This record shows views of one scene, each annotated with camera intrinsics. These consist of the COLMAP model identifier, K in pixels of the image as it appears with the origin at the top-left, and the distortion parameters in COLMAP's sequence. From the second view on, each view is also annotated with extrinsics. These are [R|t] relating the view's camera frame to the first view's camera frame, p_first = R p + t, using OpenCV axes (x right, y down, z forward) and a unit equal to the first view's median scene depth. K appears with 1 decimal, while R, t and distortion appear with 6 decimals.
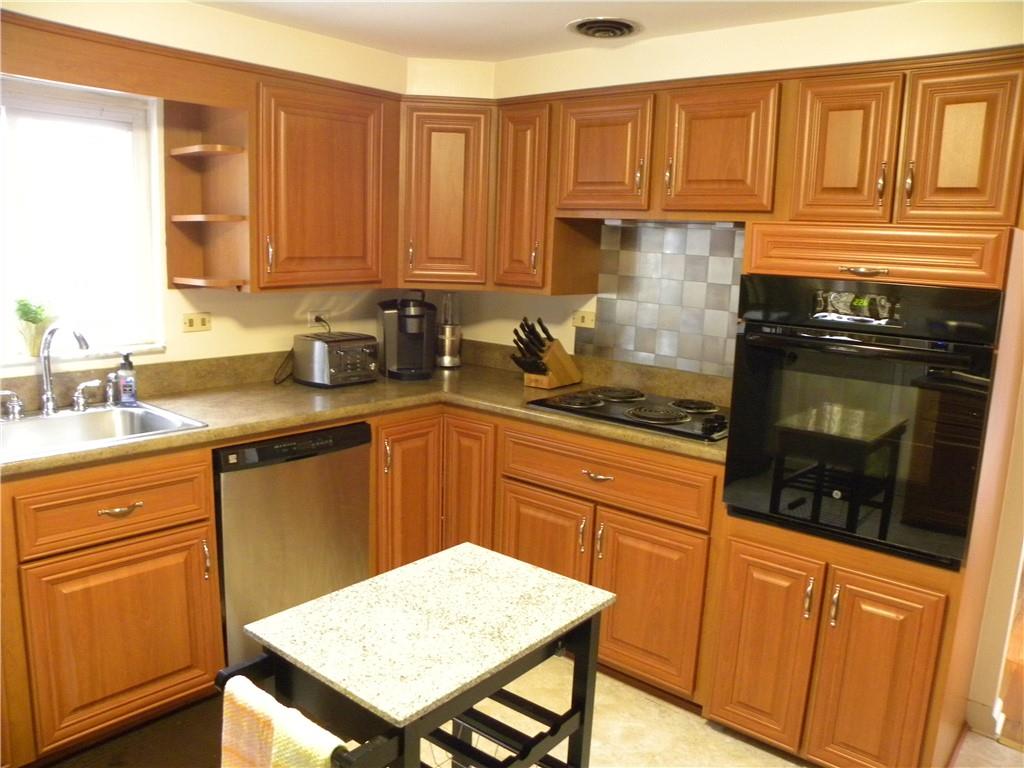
lens RADIAL K [[781.7, 0, 532.9], [0, 781.7, 381.6], [0, 0, 1]] dist [-0.142857, 0.079771]
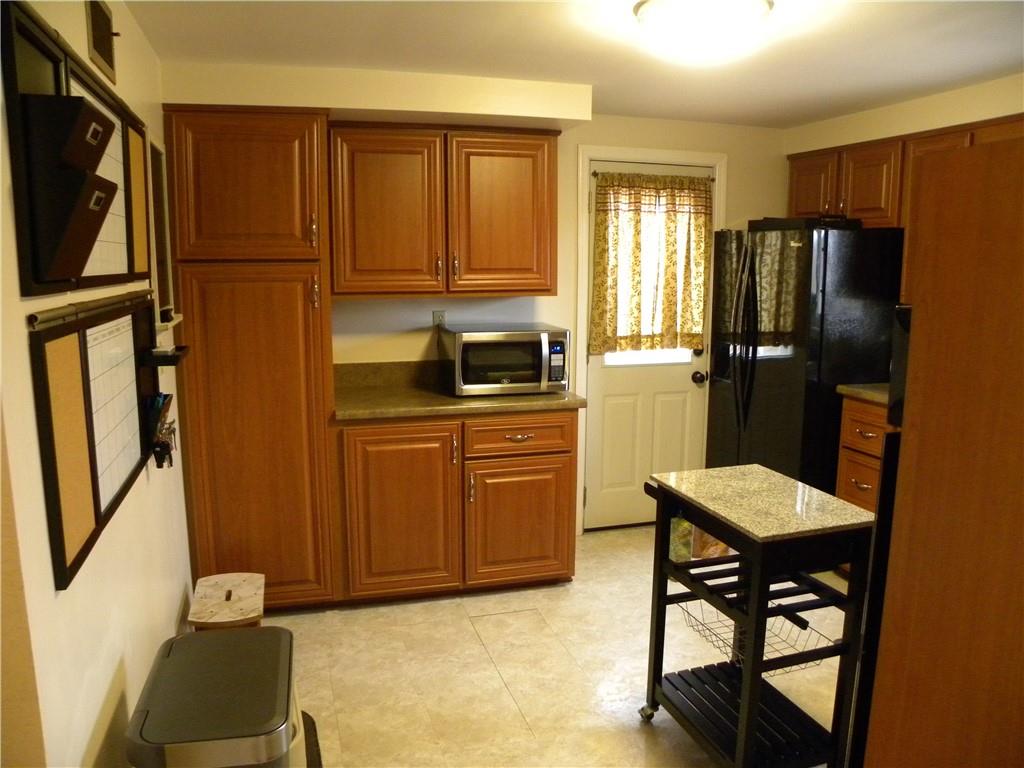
lens RADIAL K [[781.7, 0, 507.2], [0, 781.7, 385.2], [0, 0, 1]] dist [-0.142857, 0.079771]
pose [[-0.561773, 0.088687, -0.822524, 0.716882], [-0.175073, 0.958975, 0.222972, -0.083694], [0.808554, 0.269262, -0.523200, 0.688511]]
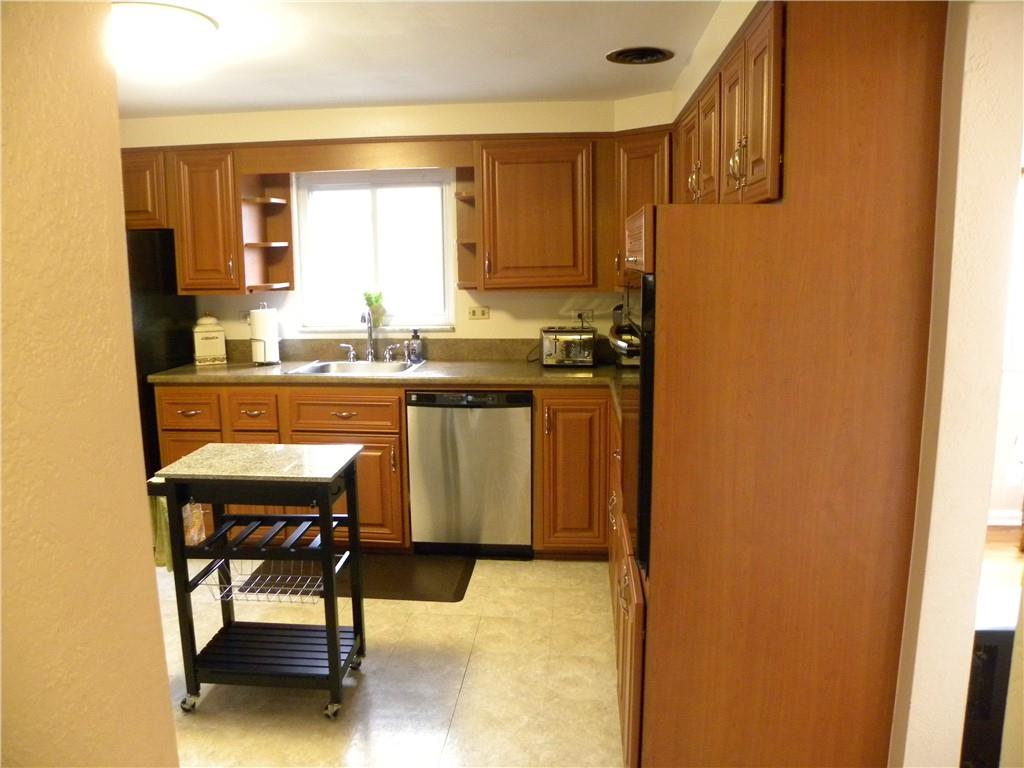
lens RADIAL K [[781.7, 0, 514.4], [0, 781.7, 384.2], [0, 0, 1]] dist [-0.142857, 0.079771]
pose [[0.561821, 0.088126, -0.822551, 0.850011], [-0.112759, 0.993188, 0.029390, 0.004979], [0.819538, 0.076238, 0.567931, 0.233513]]
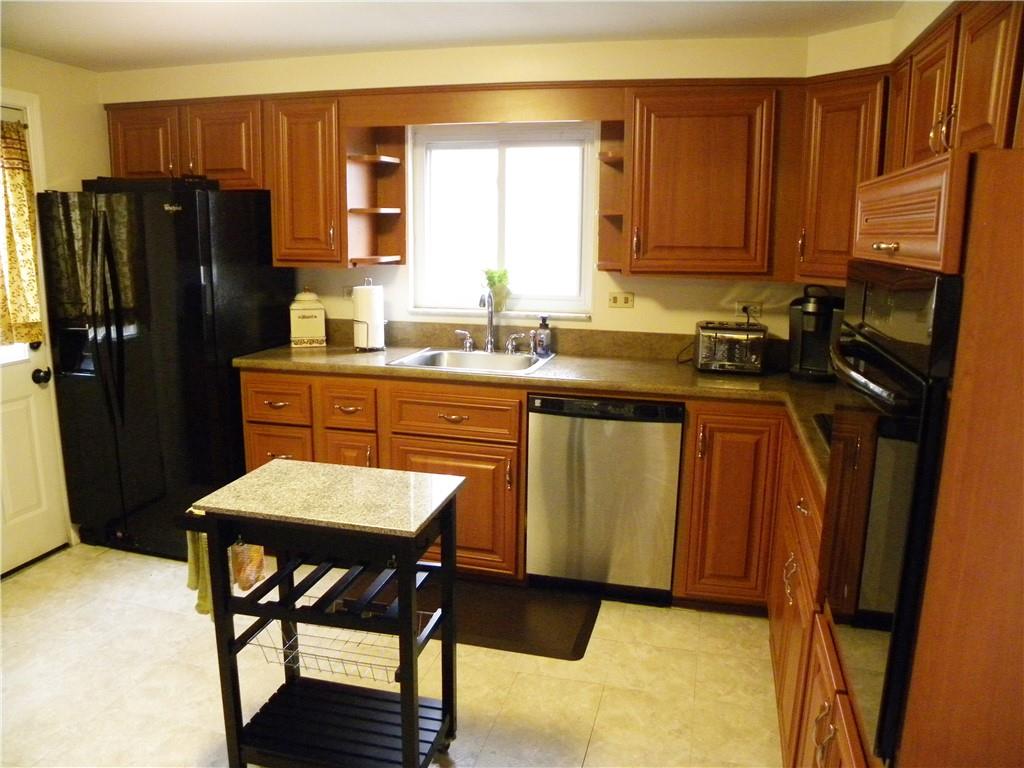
lens RADIAL K [[781.7, 0, 518.4], [0, 781.7, 388.0], [0, 0, 1]] dist [-0.142857, 0.079771]
pose [[0.418321, 0.146436, -0.896417, 0.626044], [-0.154714, 0.983984, 0.088542, -0.026215], [0.895026, 0.101649, 0.434277, 0.350037]]
